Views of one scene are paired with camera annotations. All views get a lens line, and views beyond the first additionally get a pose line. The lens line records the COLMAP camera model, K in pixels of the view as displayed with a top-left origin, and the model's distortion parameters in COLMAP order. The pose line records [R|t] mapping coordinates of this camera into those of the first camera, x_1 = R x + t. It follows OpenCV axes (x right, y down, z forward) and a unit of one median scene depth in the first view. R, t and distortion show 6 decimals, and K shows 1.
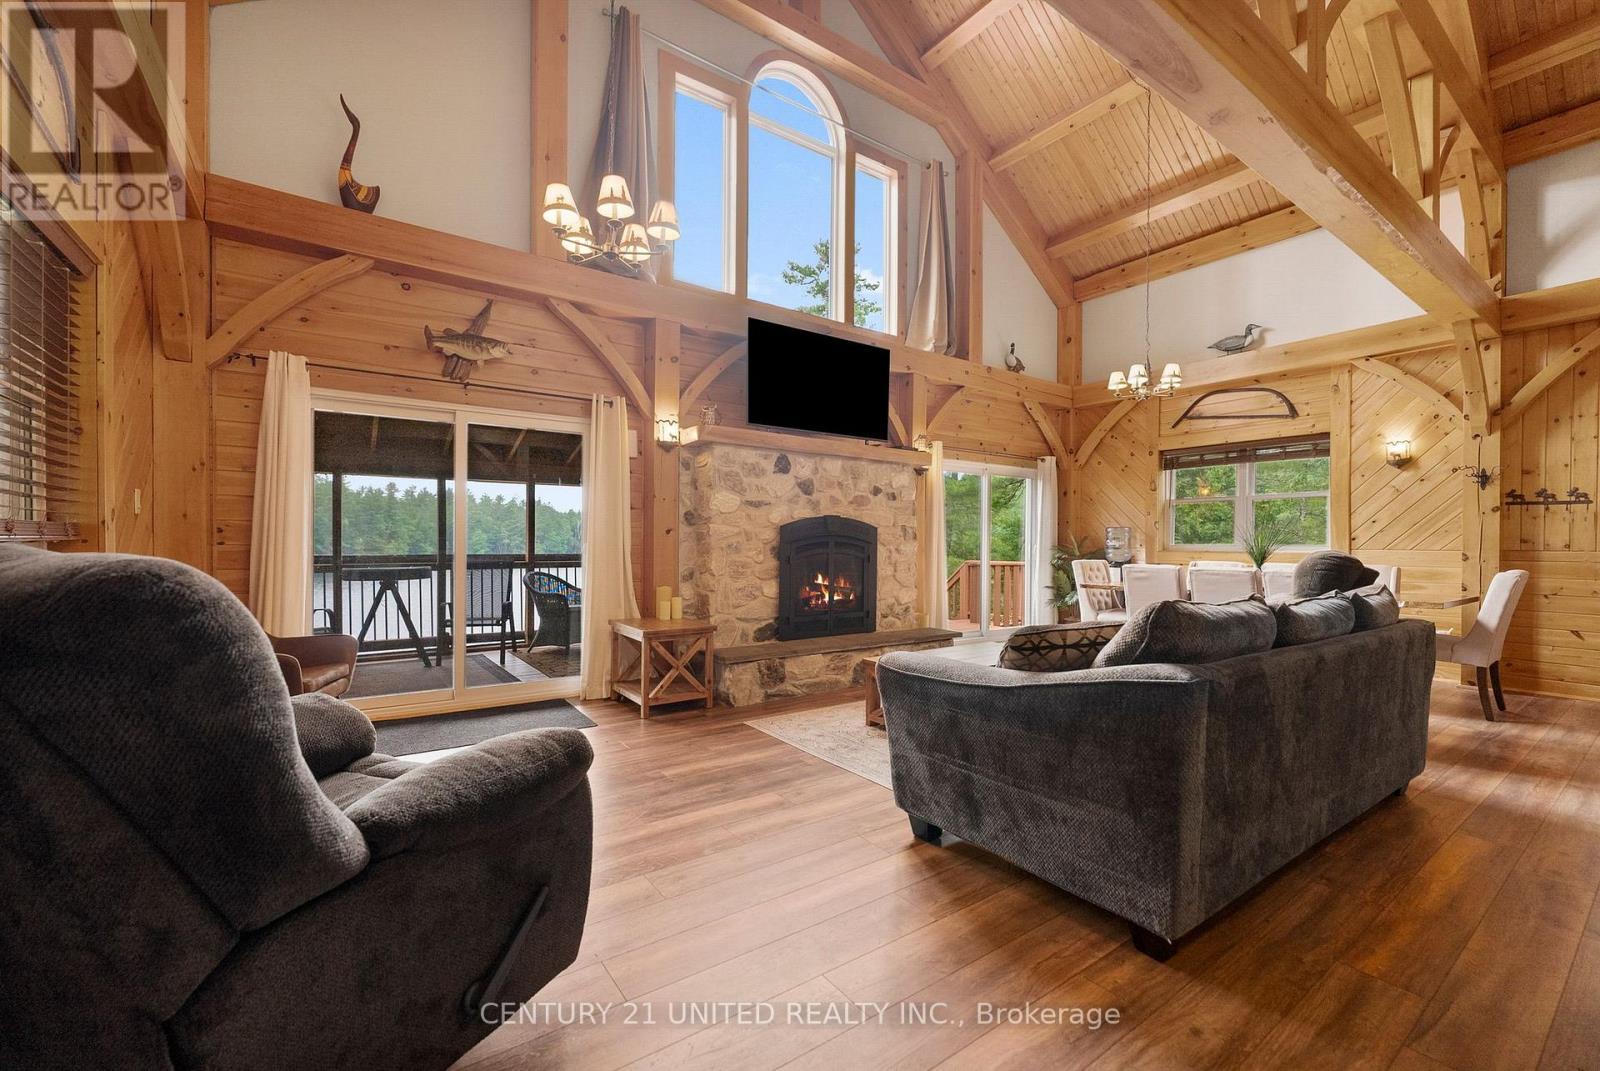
lens RADIAL K [[652.5, 0, 796.4], [0, 652.5, 538.4], [0, 0, 1]] dist [-0.008963, -0.000034]
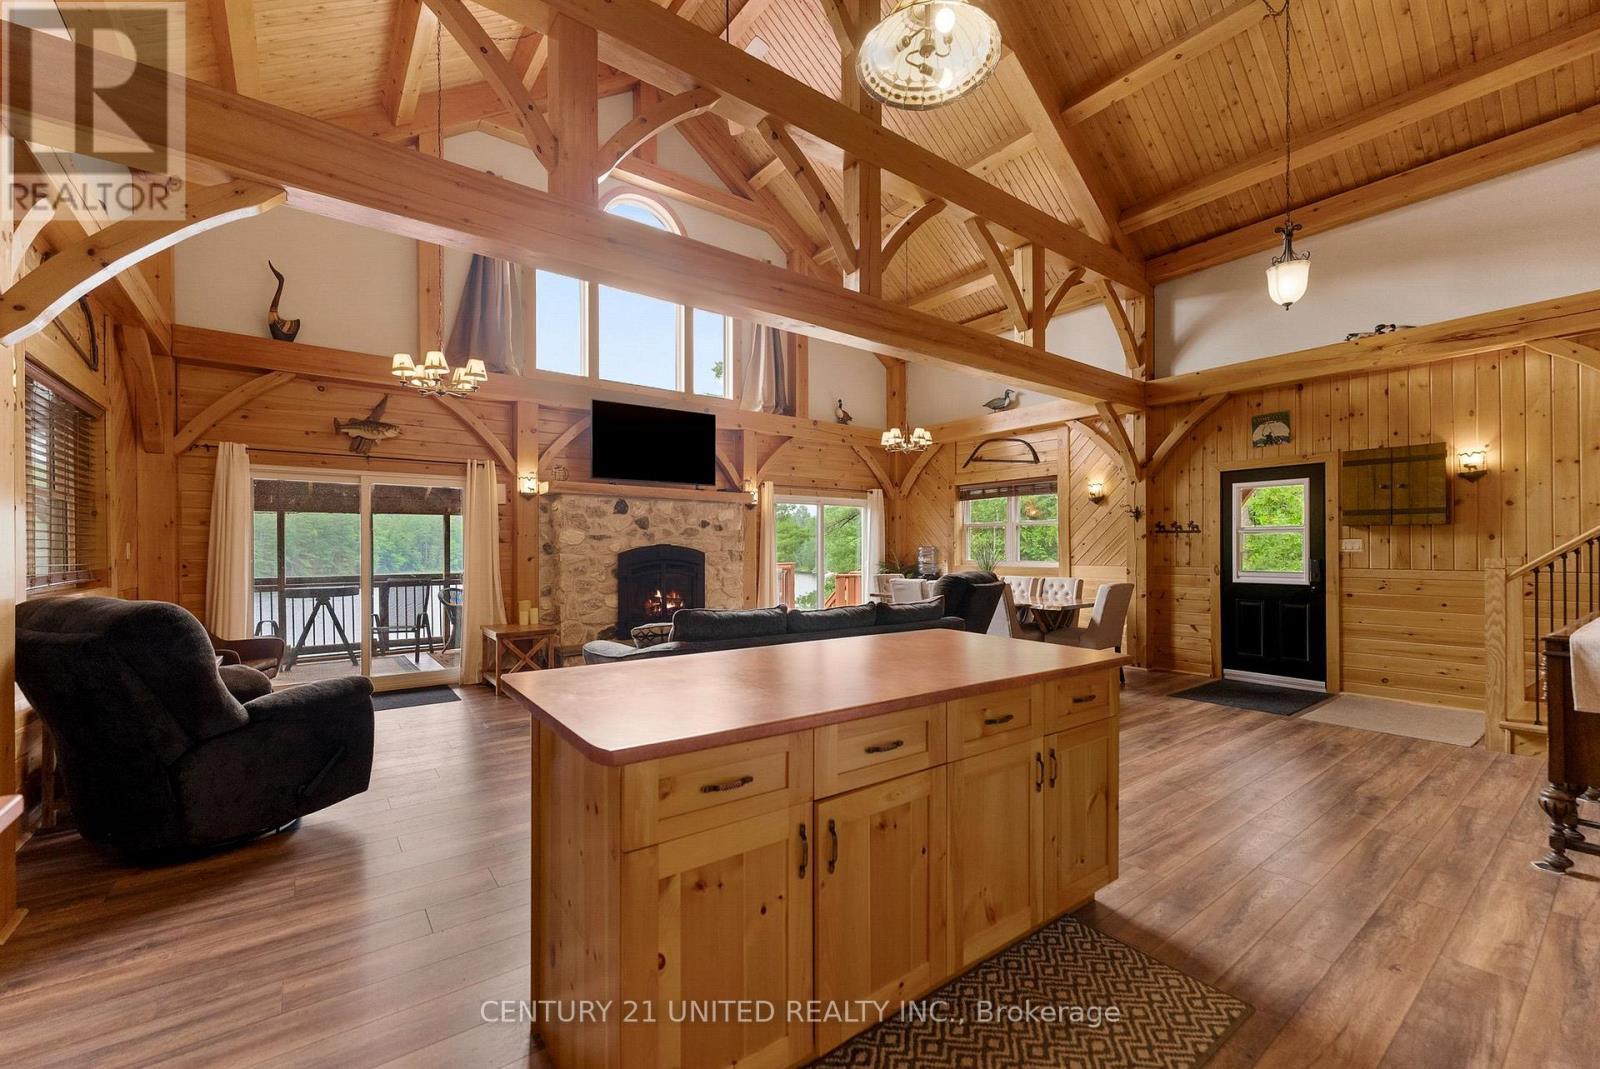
lens RADIAL K [[652.5, 0, 802.5], [0, 652.5, 540.8], [0, 0, 1]] dist [-0.008963, -0.000034]
pose [[0.999283, -0.009986, 0.036507, 0.310458], [0.010184, 0.999934, -0.005251, -0.035452], [-0.036453, 0.005619, 0.999320, -0.351635]]
